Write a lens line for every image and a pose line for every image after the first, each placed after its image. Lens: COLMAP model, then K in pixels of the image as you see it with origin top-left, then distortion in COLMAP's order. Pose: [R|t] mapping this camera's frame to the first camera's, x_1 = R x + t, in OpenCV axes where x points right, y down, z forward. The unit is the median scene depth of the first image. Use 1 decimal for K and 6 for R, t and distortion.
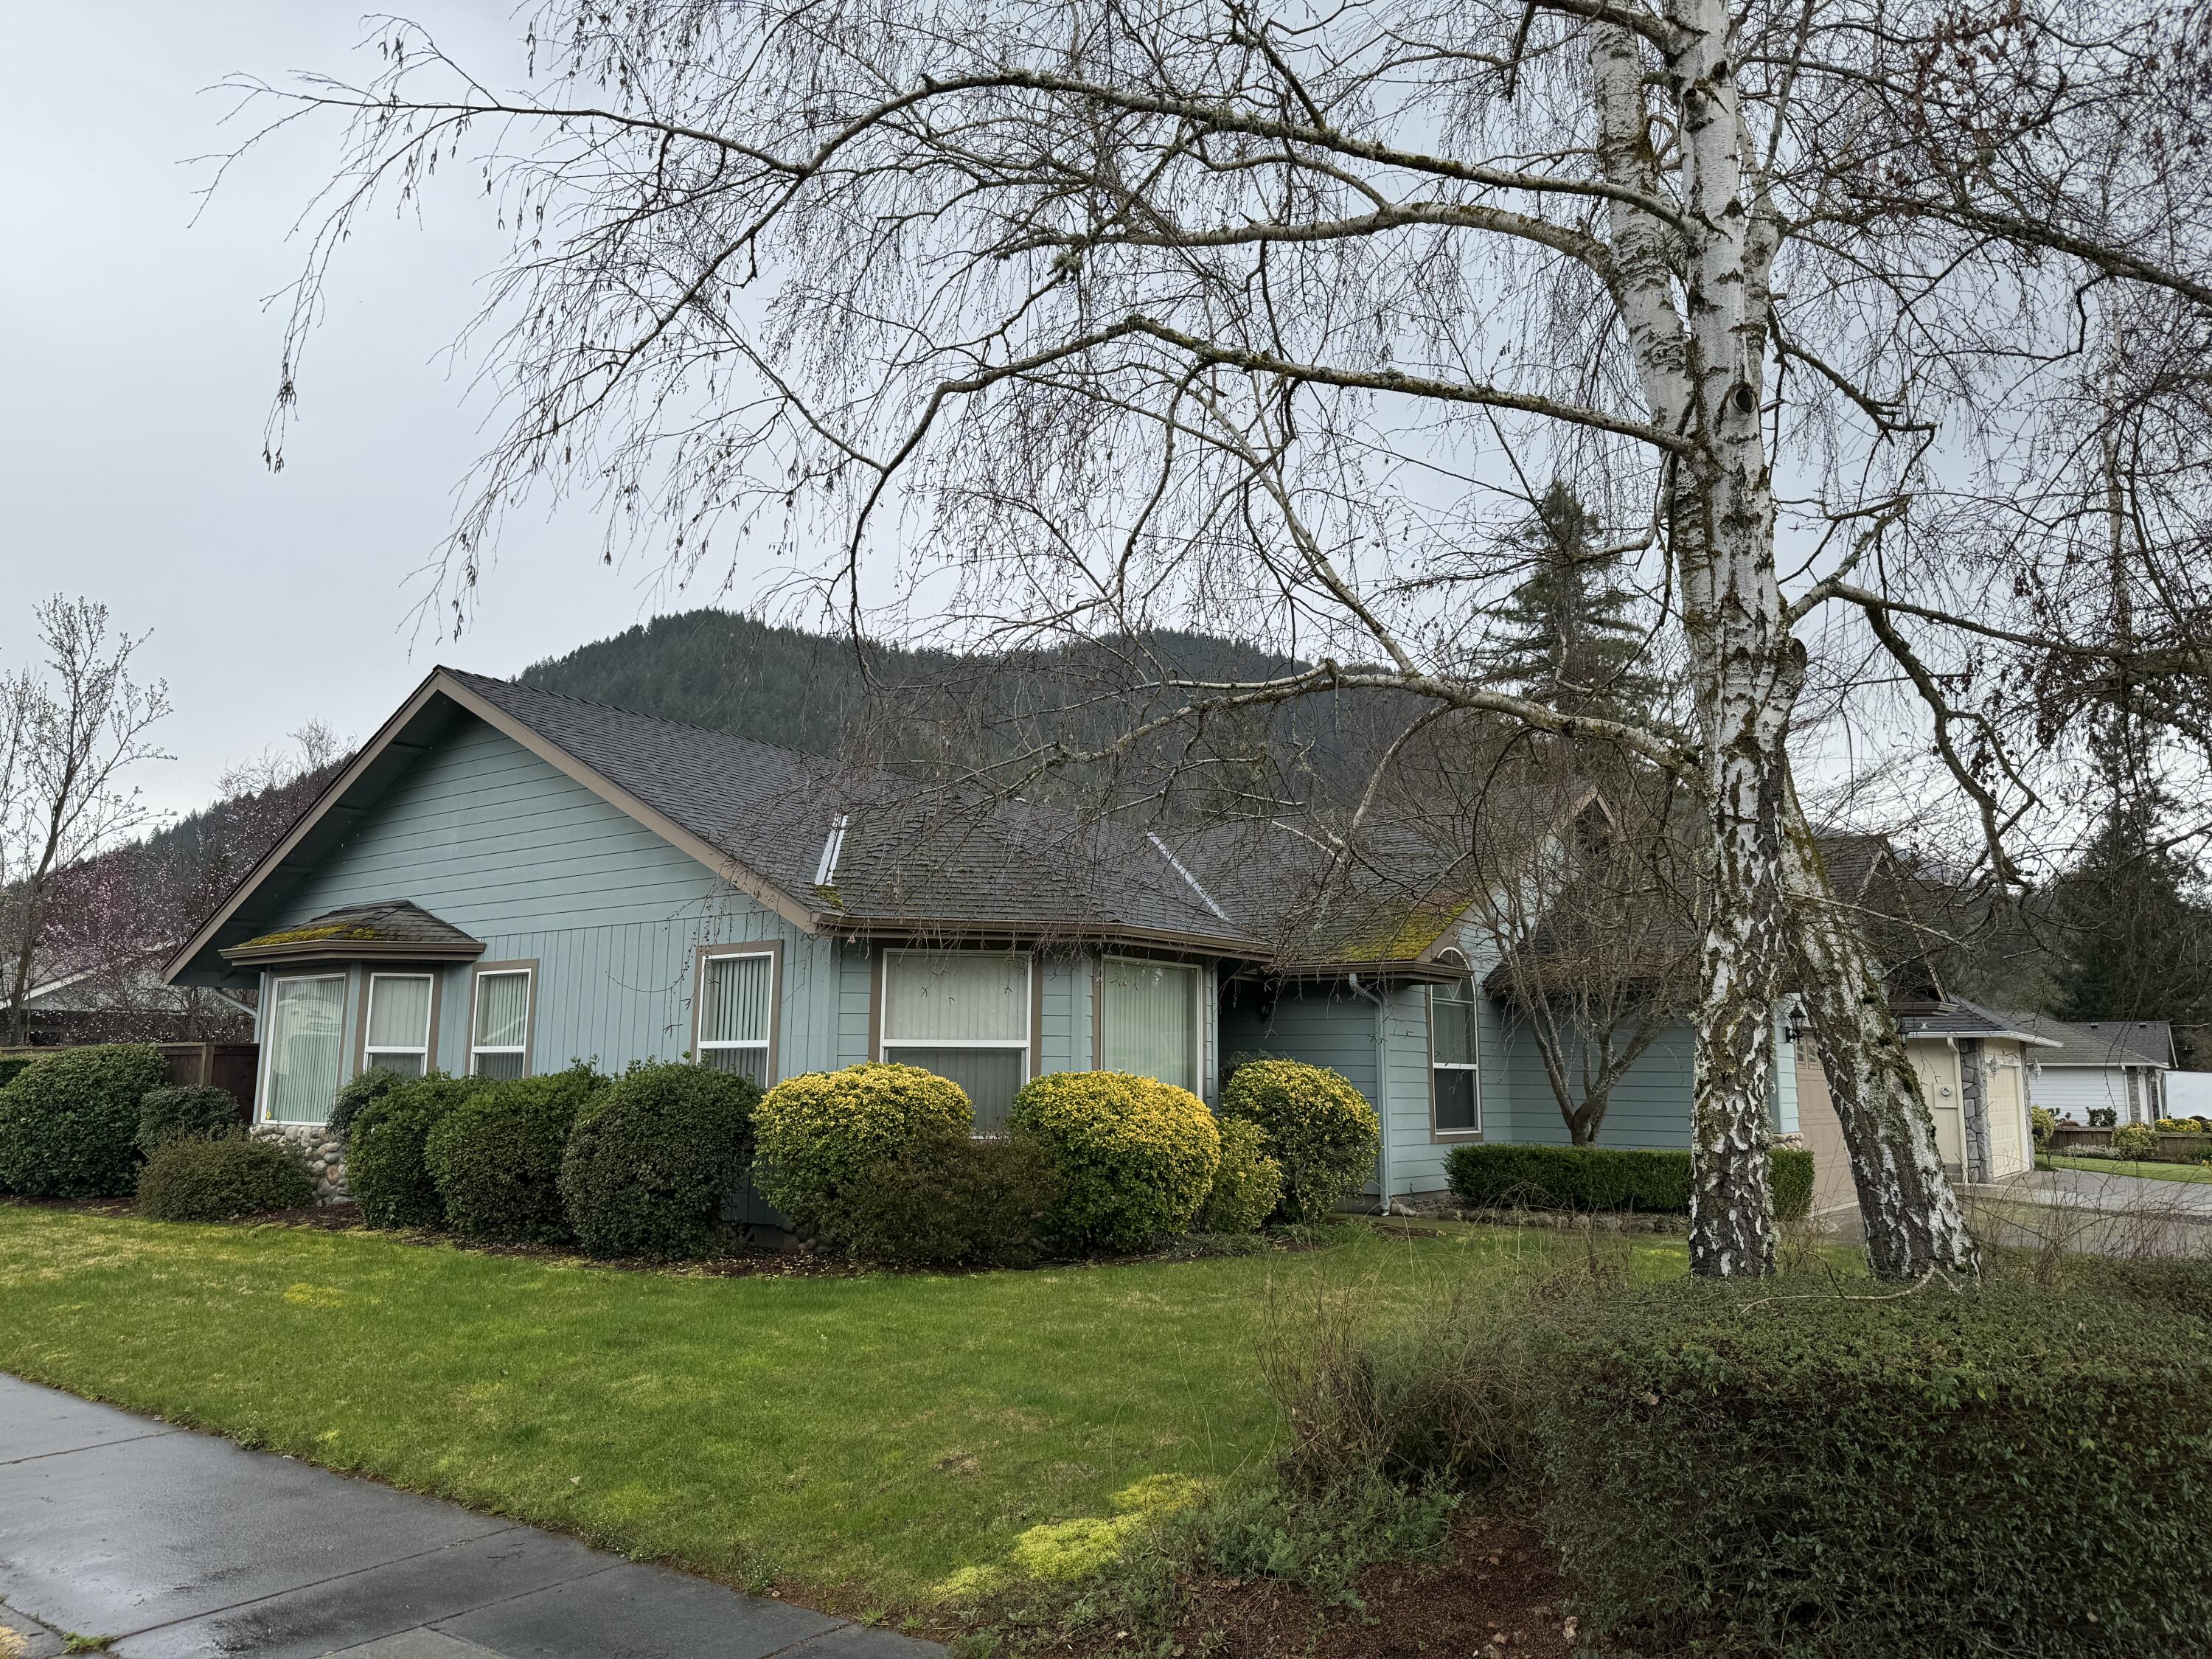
lens RADIAL K [[1571.6, 0, 1107.4], [0, 1571.6, 834.5], [0, 0, 1]] dist [0.164296, -0.214929]
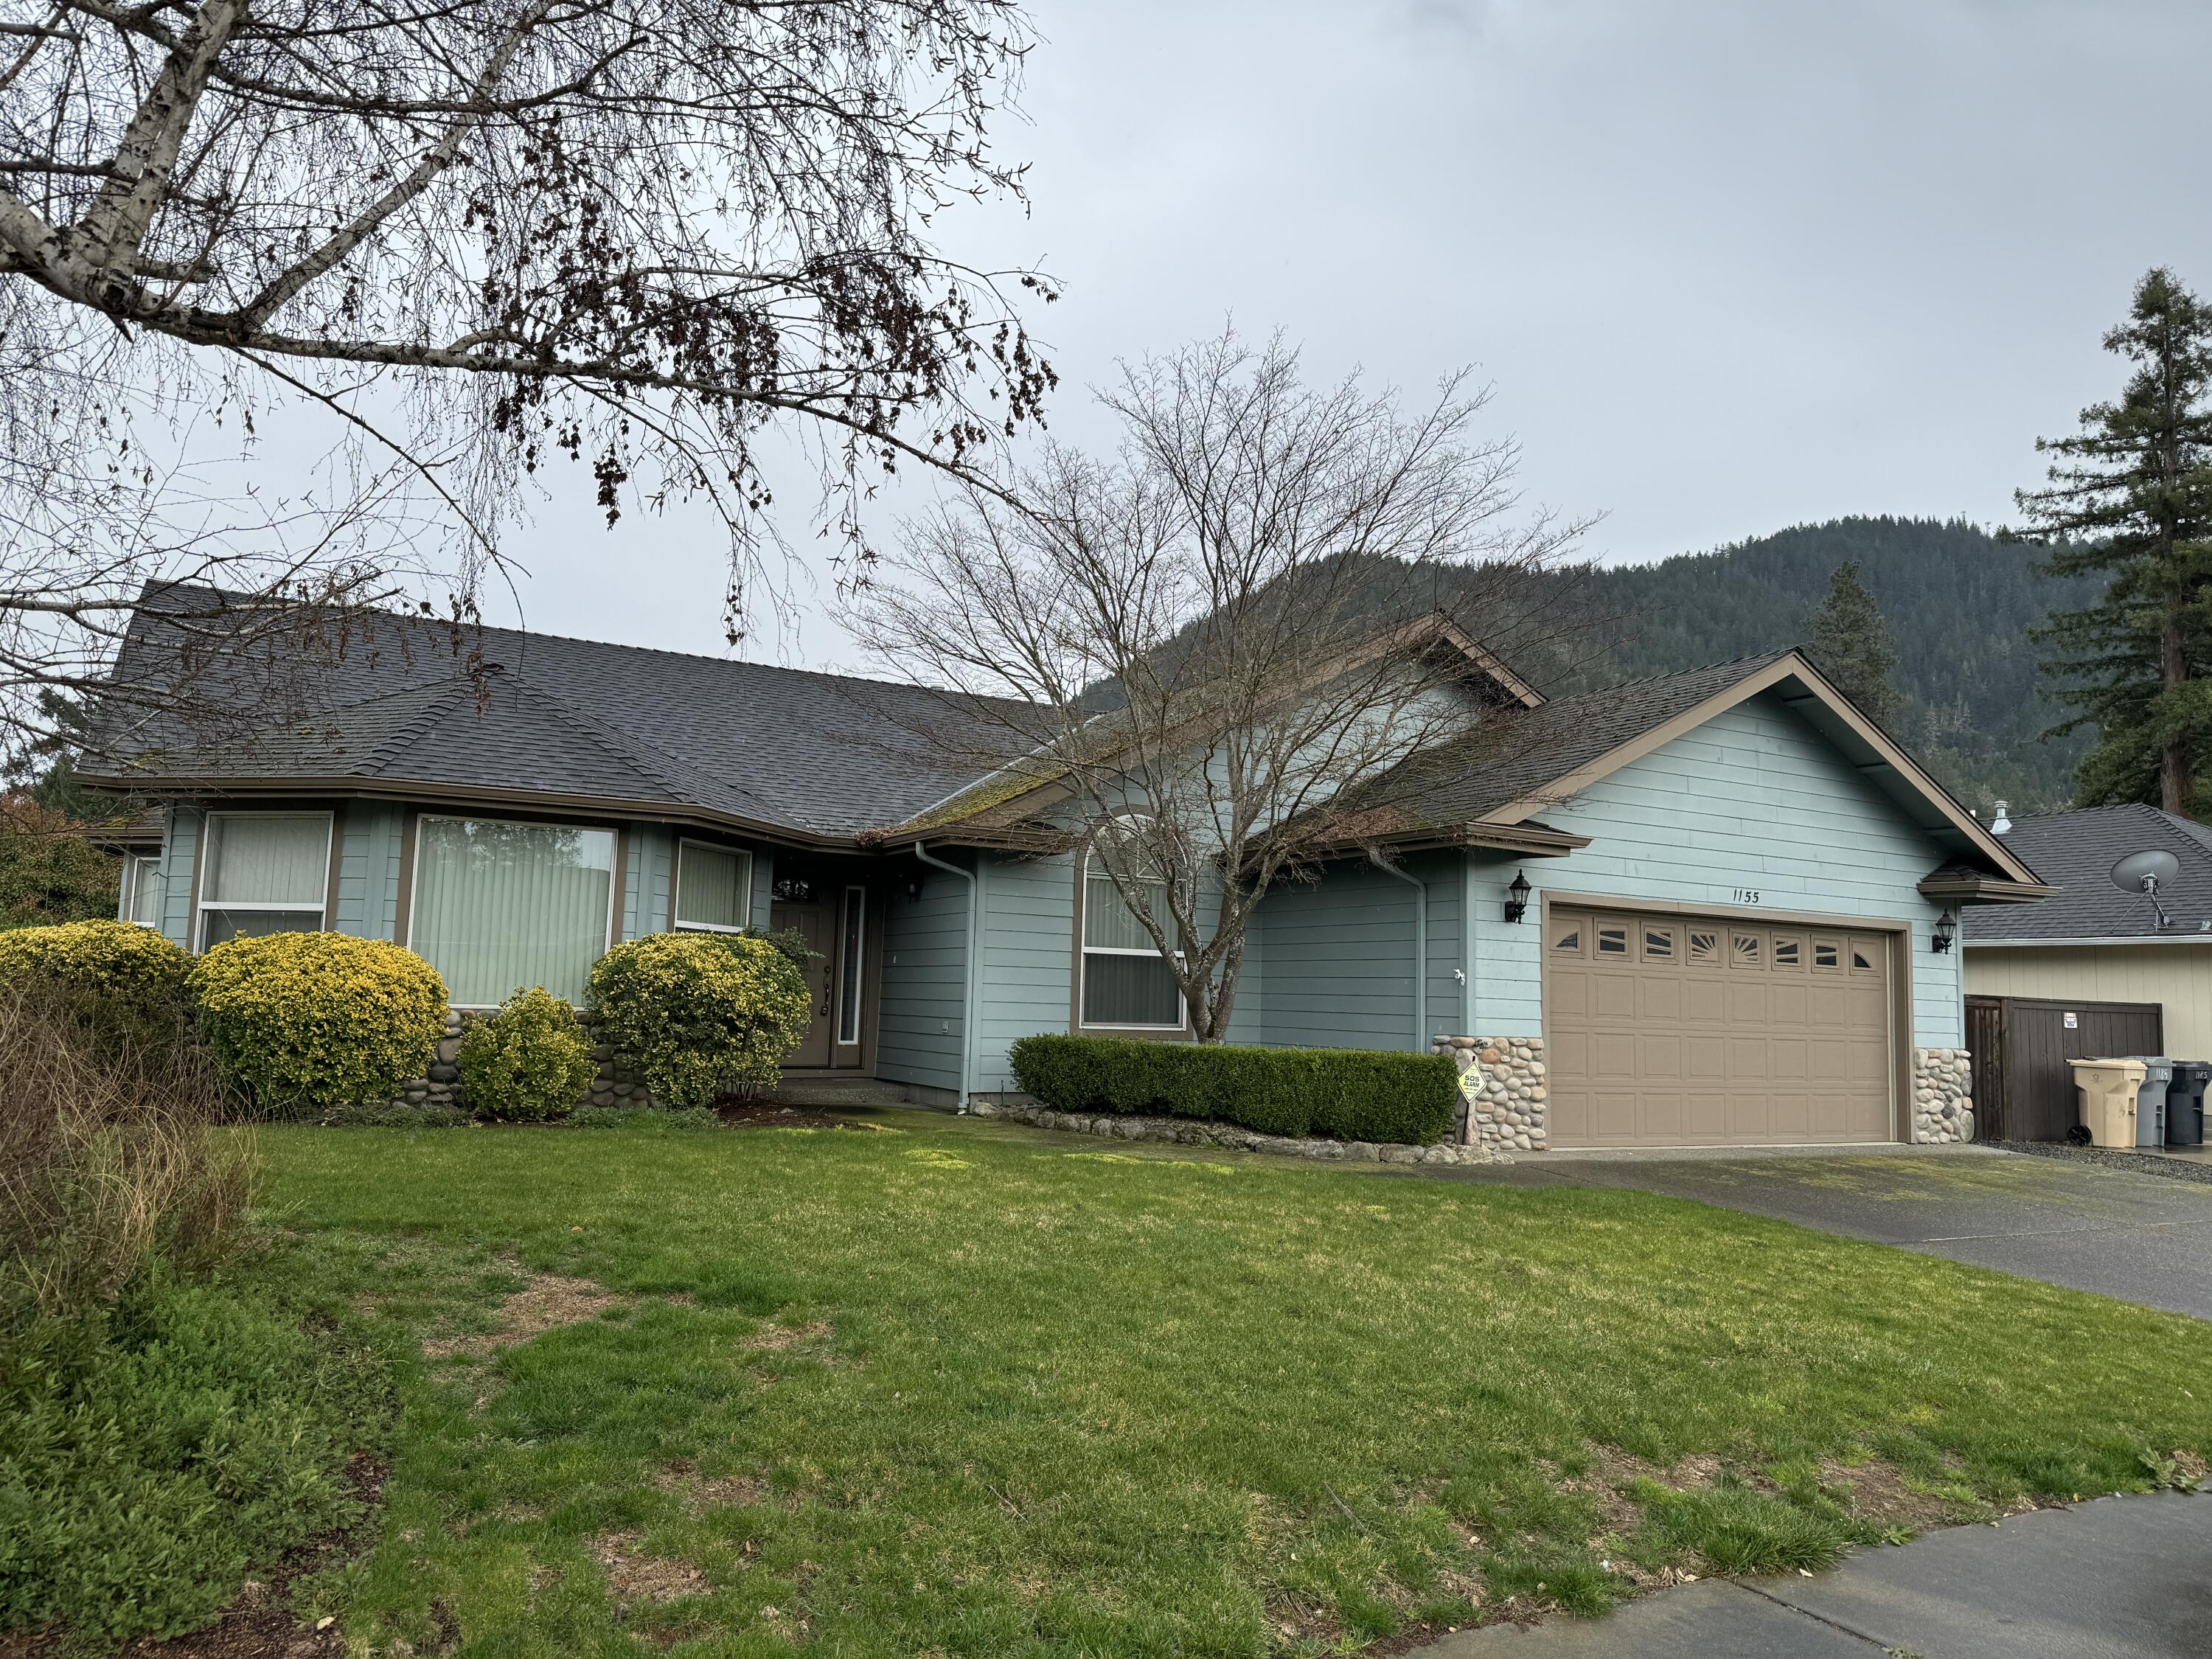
lens RADIAL K [[1571.6, 0, 1107.4], [0, 1571.6, 834.5], [0, 0, 1]] dist [0.164296, -0.214929]
pose [[0.922255, -0.020848, -0.386019, 0.109147], [0.037529, 0.998657, 0.035727, 0.010597], [0.384756, -0.047437, 0.921799, 0.043875]]
